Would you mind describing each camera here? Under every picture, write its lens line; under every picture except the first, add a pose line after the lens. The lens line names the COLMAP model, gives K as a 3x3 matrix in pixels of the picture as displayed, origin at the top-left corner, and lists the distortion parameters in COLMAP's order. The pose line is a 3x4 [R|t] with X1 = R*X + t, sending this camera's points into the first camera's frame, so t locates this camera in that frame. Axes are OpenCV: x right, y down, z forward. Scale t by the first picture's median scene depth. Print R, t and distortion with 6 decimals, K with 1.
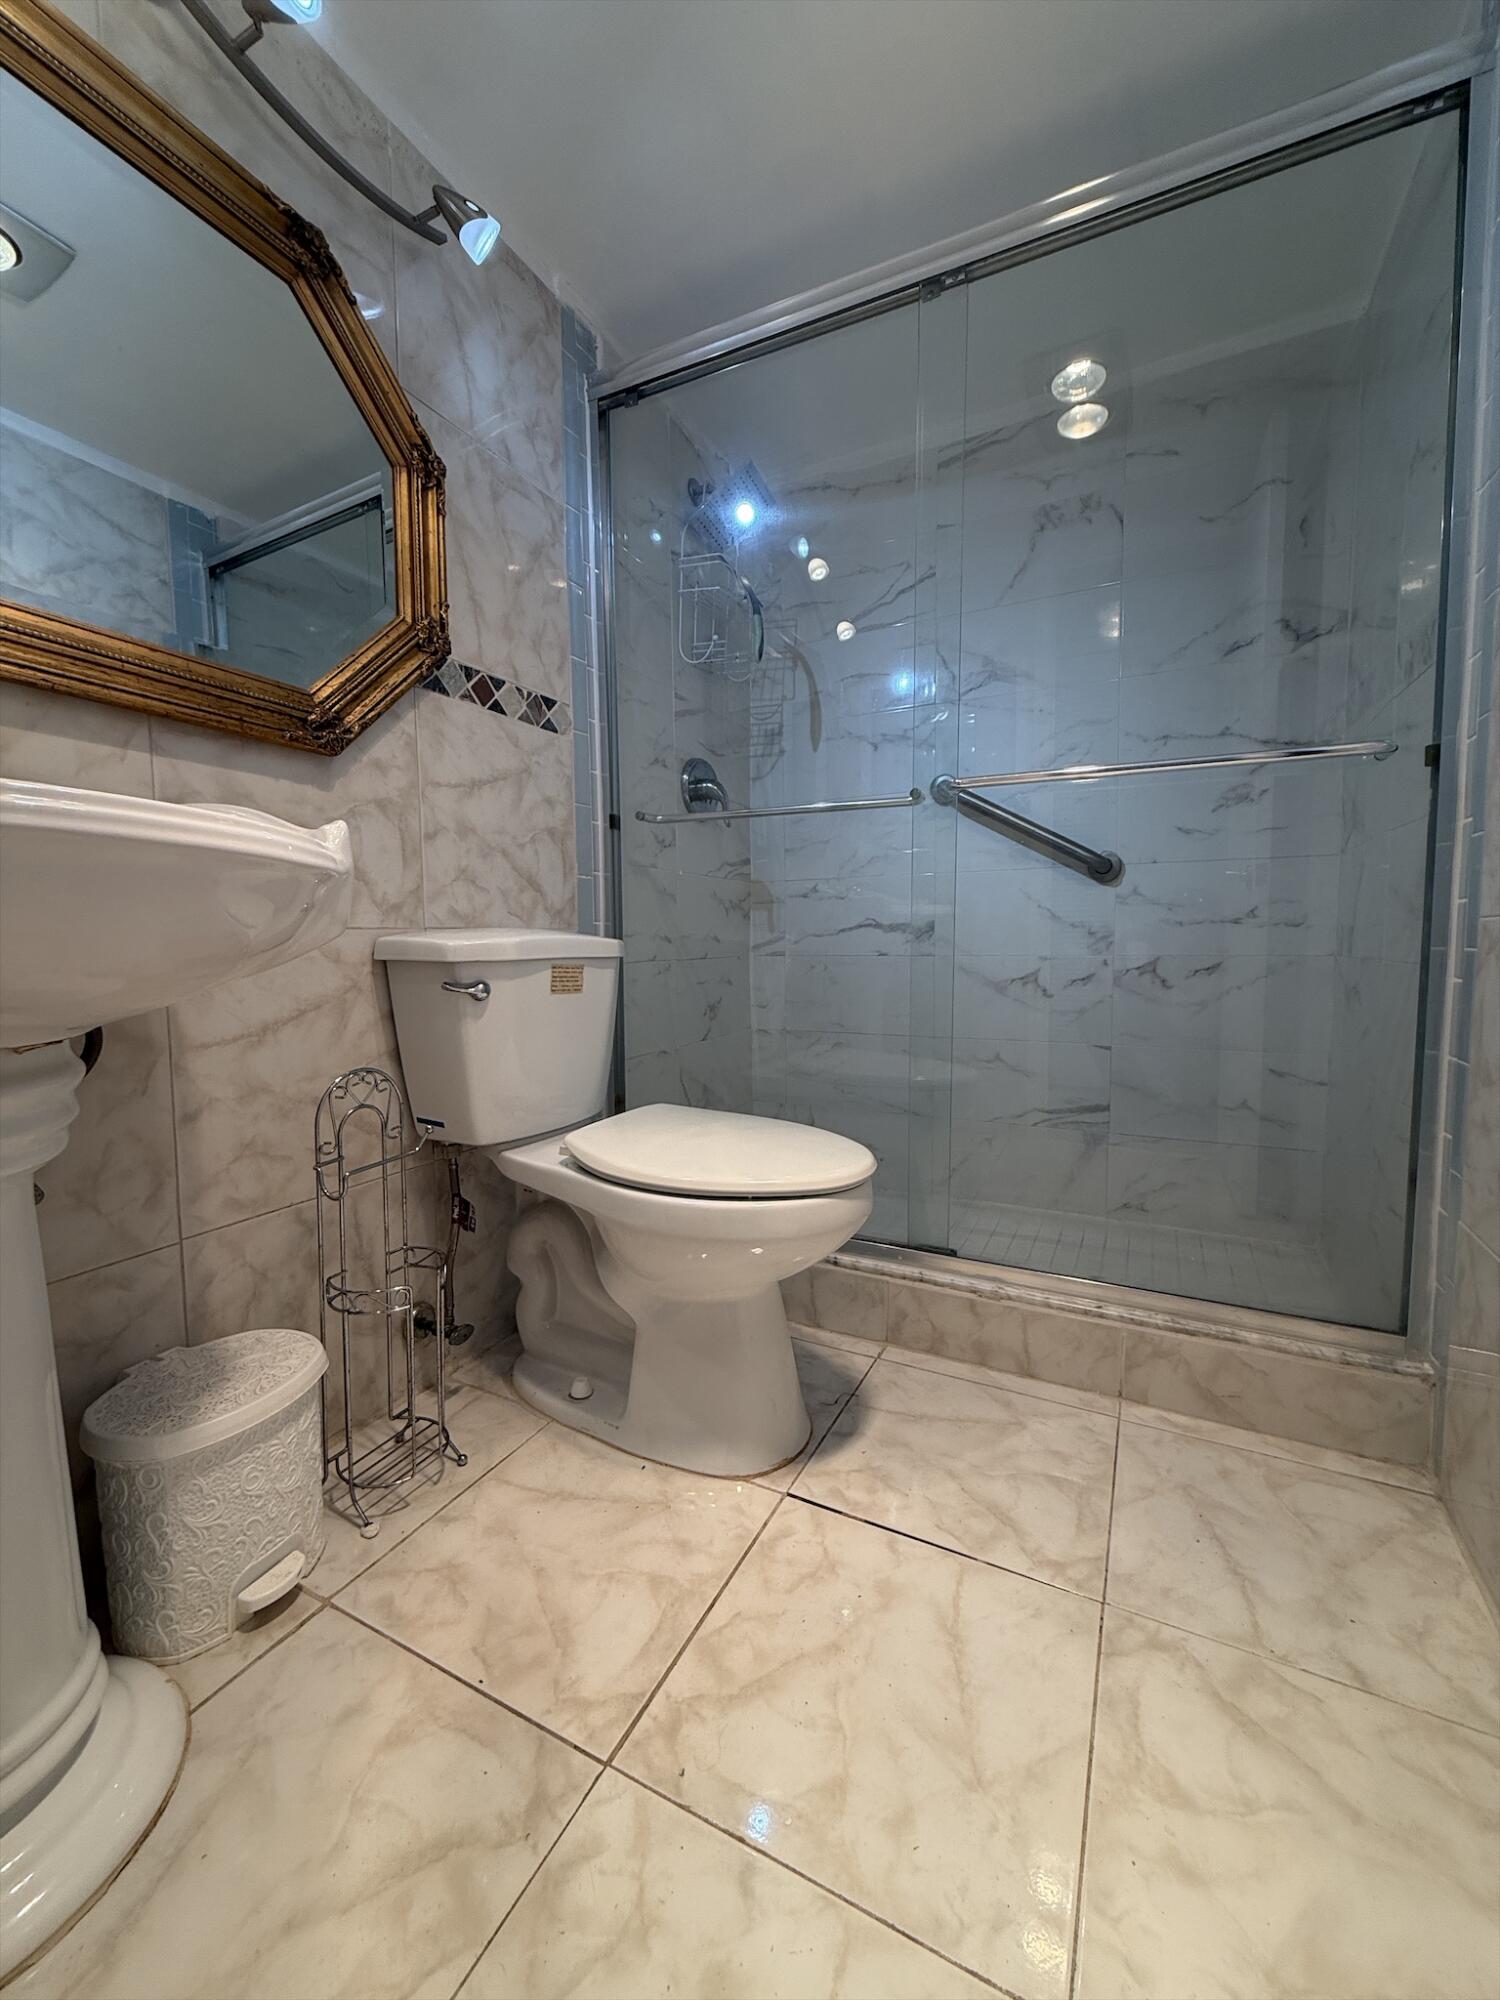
lens RADIAL K [[799.1, 0, 746.3], [0, 799.1, 996.6], [0, 0, 1]] dist [-0.000423, 0.000049]
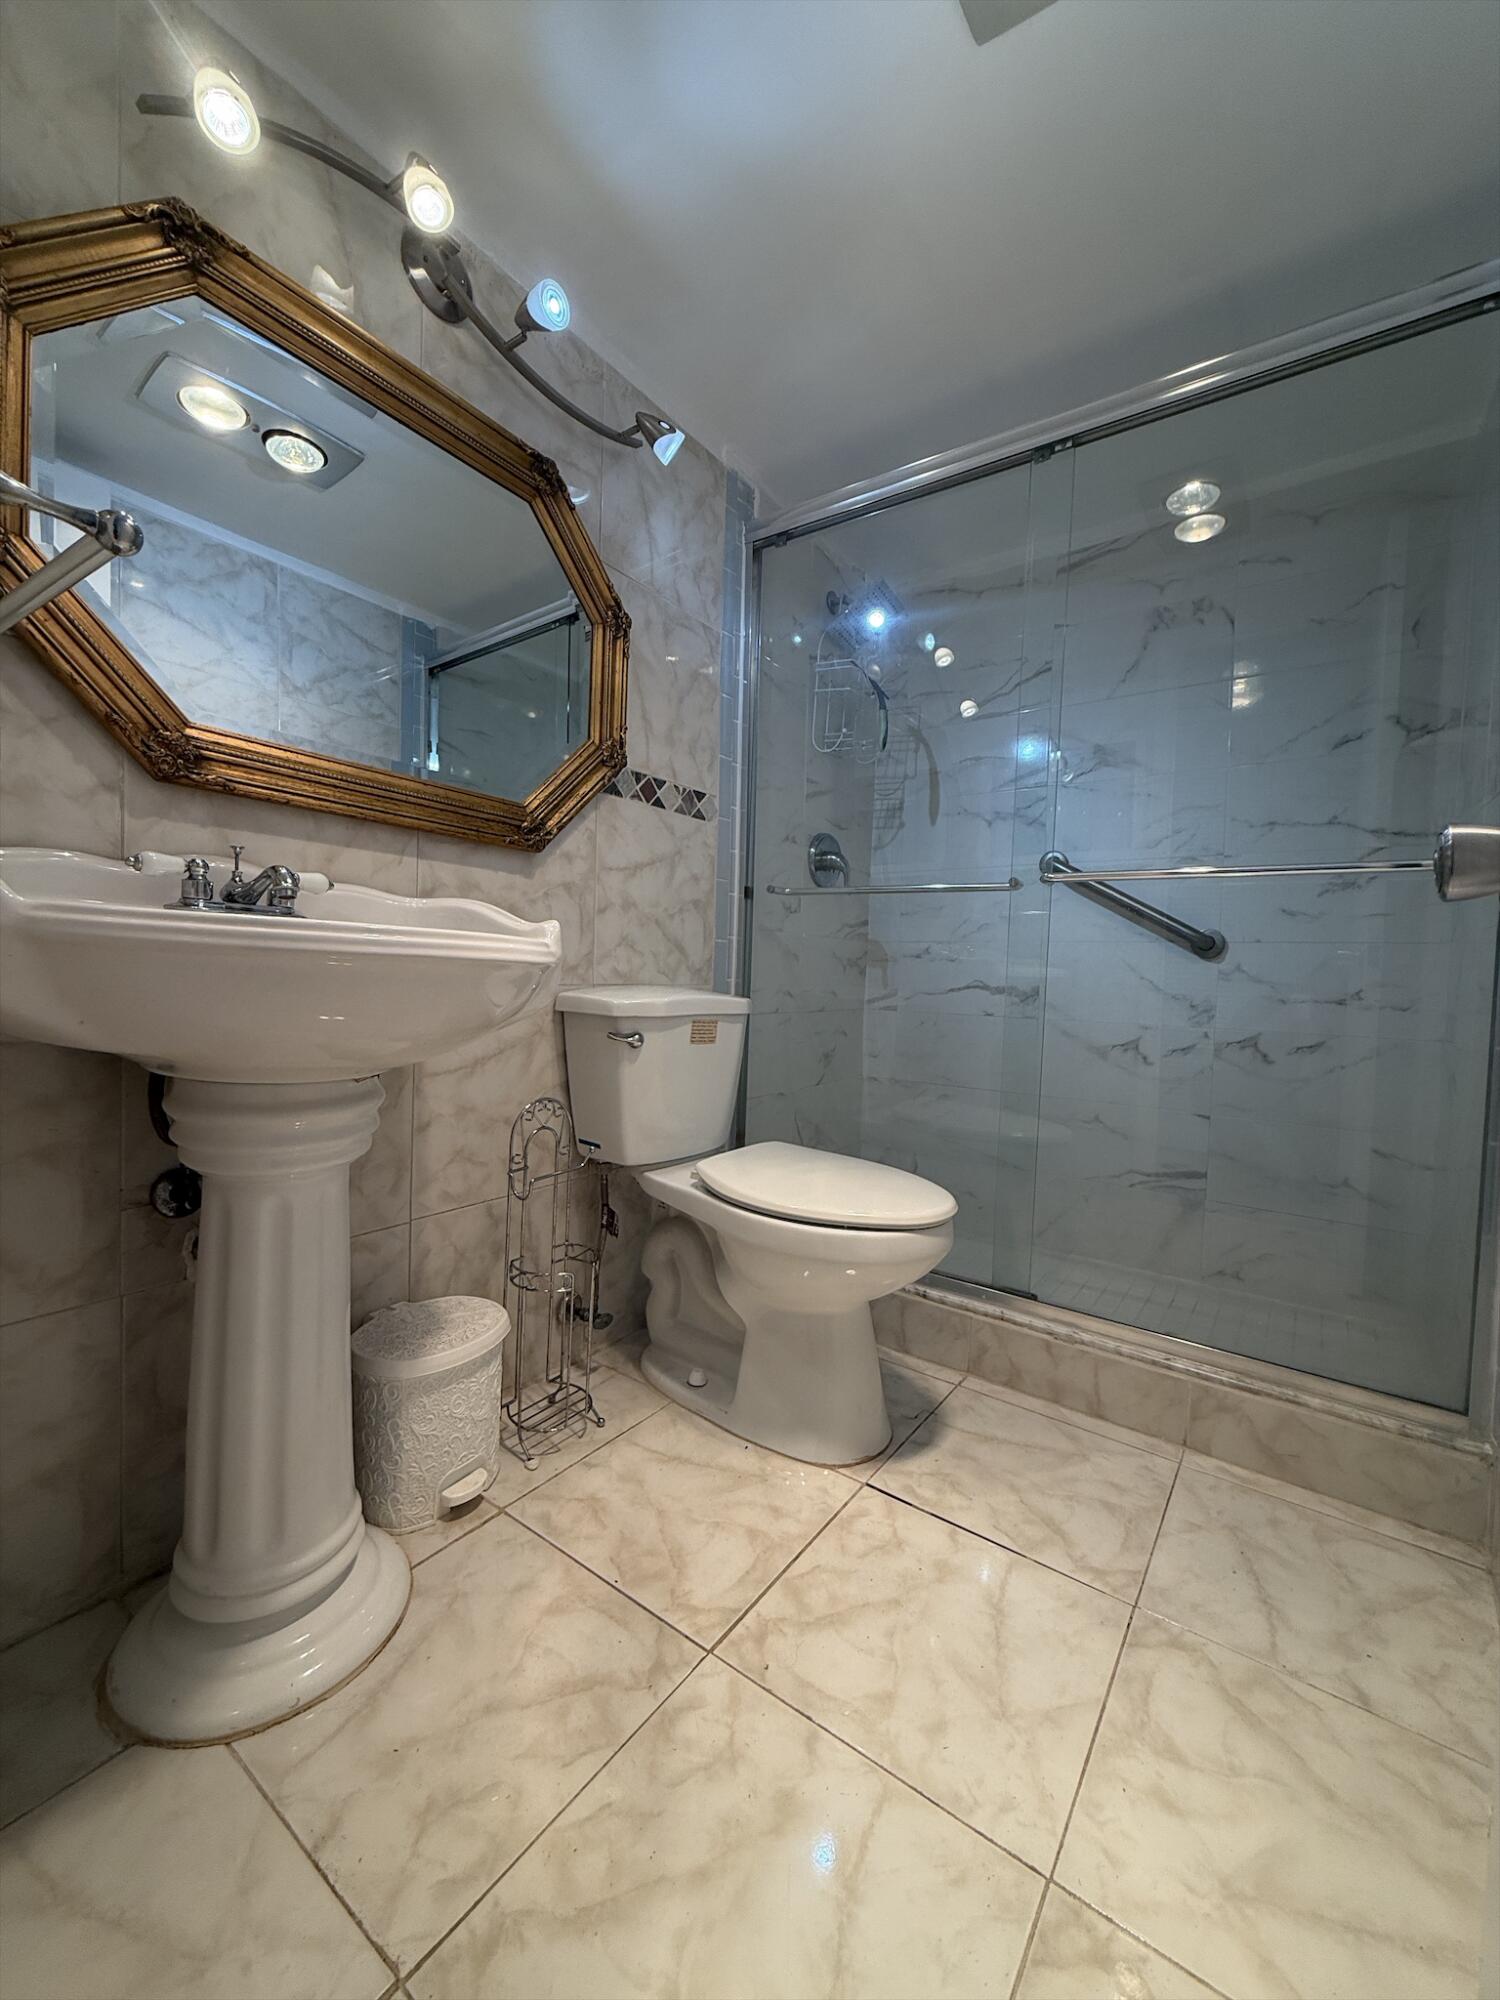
lens RADIAL K [[799.1, 0, 746.3], [0, 799.1, 996.6], [0, 0, 1]] dist [-0.000423, 0.000049]
pose [[0.987360, 0.045298, -0.151881, 0.021185], [-0.051548, 0.997968, -0.037463, -0.037283], [0.149875, 0.044819, 0.987689, -0.202775]]
